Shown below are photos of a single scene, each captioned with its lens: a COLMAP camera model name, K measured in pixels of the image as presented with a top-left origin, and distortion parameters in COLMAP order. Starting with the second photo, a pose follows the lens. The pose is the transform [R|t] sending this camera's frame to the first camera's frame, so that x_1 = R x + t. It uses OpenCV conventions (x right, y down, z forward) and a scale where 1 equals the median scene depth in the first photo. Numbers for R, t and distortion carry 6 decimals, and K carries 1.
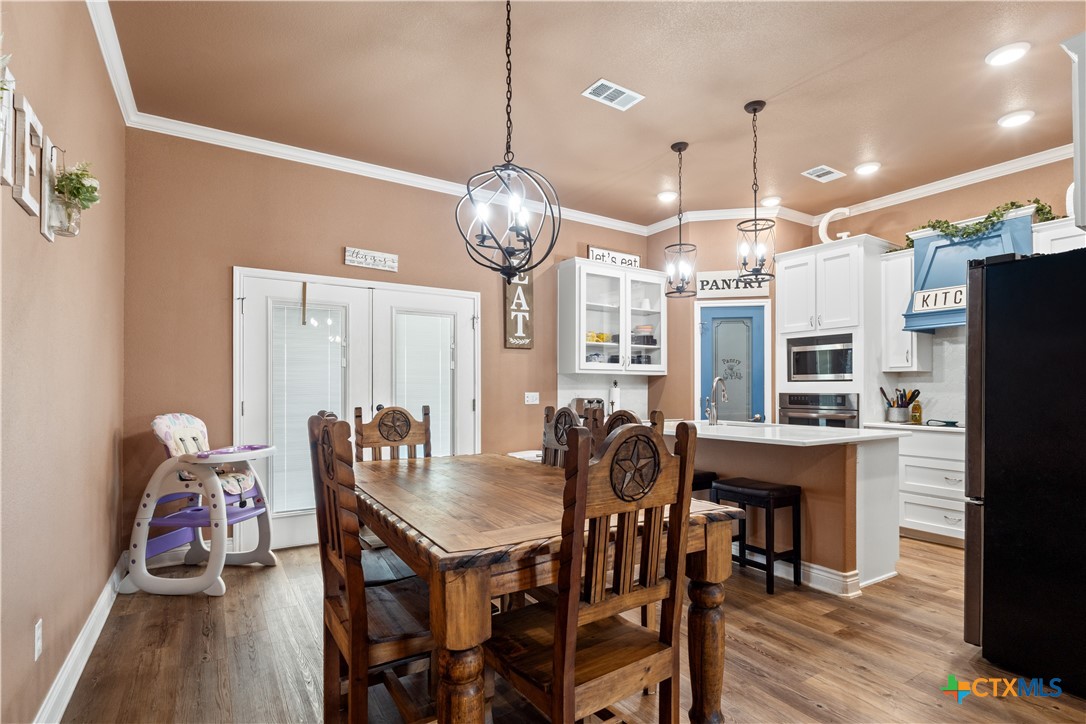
lens RADIAL K [[540.2, 0, 546.3], [0, 540.2, 384.3], [0, 0, 1]] dist [-0.000208, 0.000383]
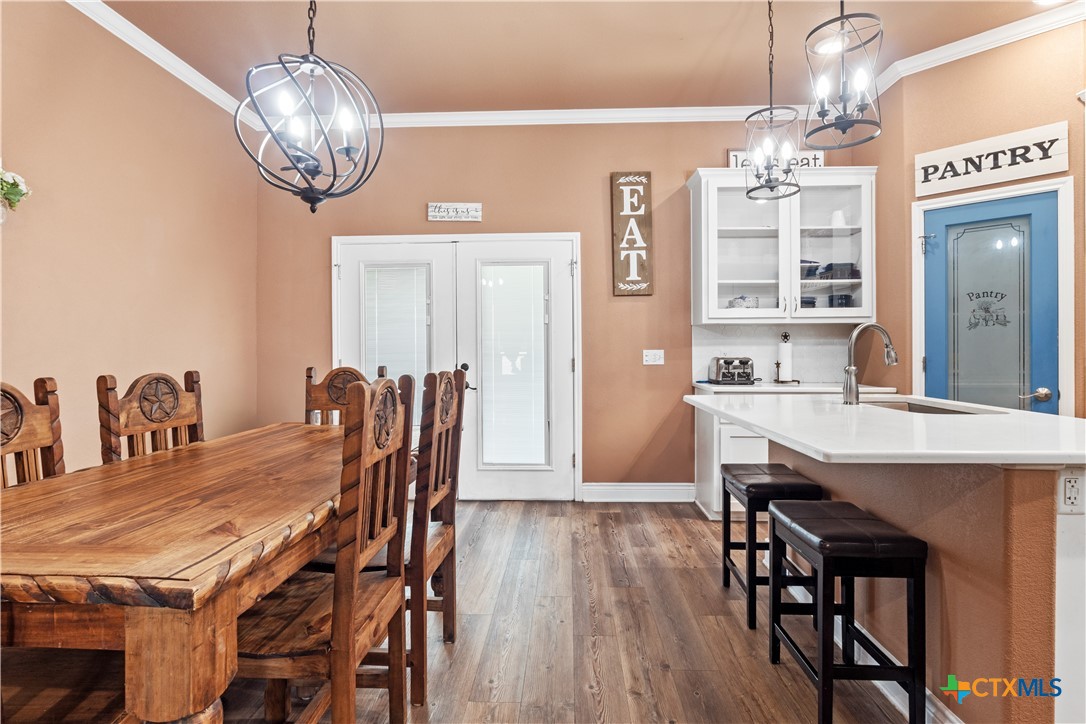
lens RADIAL K [[539.4, 0, 540.3], [0, 539.4, 346.3], [0, 0, 1]] dist [-0.000893, 0.000736]
pose [[0.817388, -0.006880, -0.576047, 0.309935], [0.012296, 0.999909, 0.005505, 0.003510], [0.575957, -0.011583, 0.817398, 0.267866]]
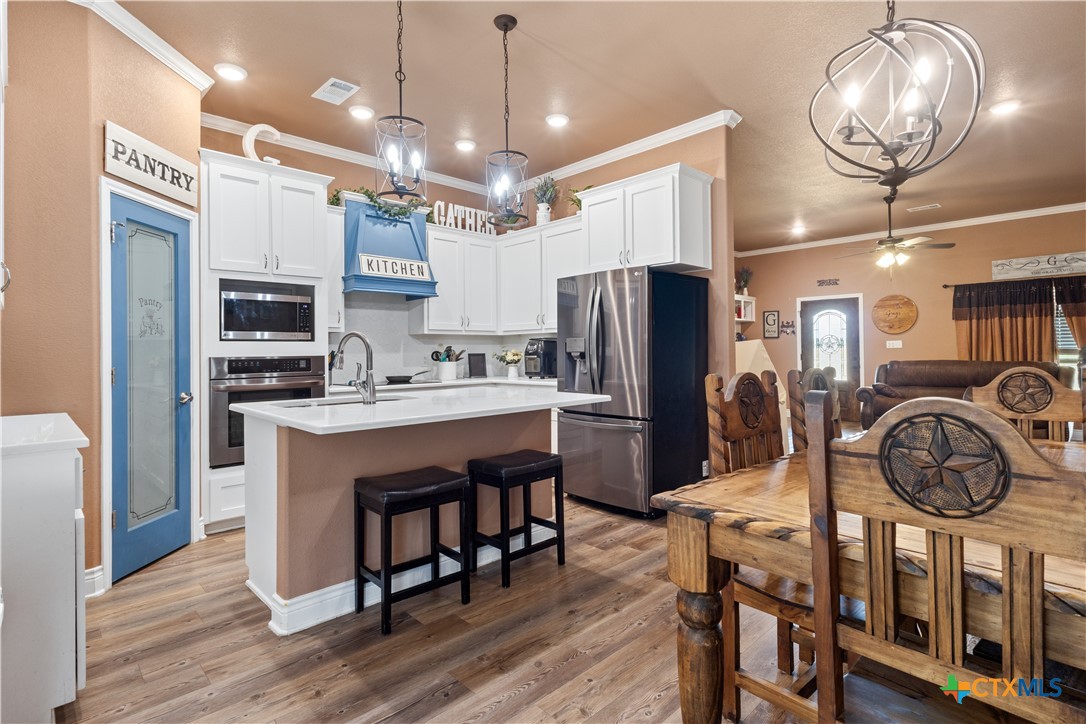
lens RADIAL K [[539.4, 0, 540.3], [0, 539.4, 346.3], [0, 0, 1]] dist [-0.000893, 0.000736]
pose [[-0.198001, 0.007225, 0.980175, -0.322619], [-0.002755, 0.999965, -0.007927, 0.006996], [-0.980198, -0.004270, -0.197974, 0.773380]]
